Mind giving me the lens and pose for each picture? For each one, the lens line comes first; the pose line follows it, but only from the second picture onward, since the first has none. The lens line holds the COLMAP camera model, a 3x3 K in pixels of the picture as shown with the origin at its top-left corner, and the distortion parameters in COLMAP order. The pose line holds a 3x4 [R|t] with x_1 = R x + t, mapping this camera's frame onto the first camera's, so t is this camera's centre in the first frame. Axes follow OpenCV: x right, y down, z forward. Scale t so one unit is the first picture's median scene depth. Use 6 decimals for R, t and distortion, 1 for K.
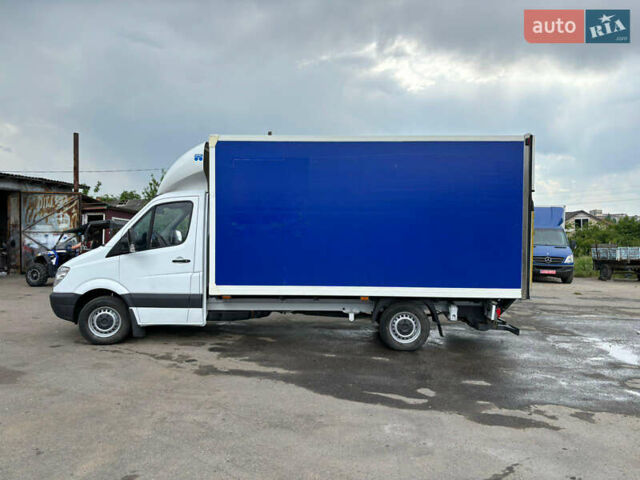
lens RADIAL K [[482.4, 0, 320.0], [0, 482.4, 240.0], [0, 0, 1]] dist [0.000370, -0.006123]
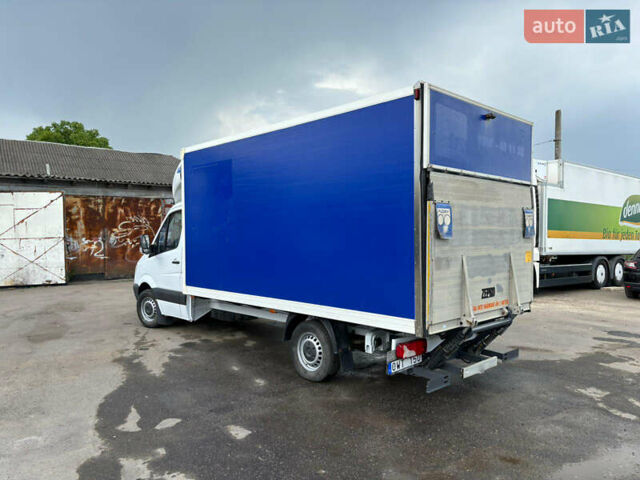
lens RADIAL K [[482.4, 0, 320.0], [0, 482.4, 240.0], [0, 0, 1]] dist [0.000370, -0.006123]
pose [[0.718579, -0.002708, -0.695440, 0.900433], [0.007255, 0.999967, 0.003602, -0.012778], [0.695407, -0.007634, 0.718575, 0.505243]]
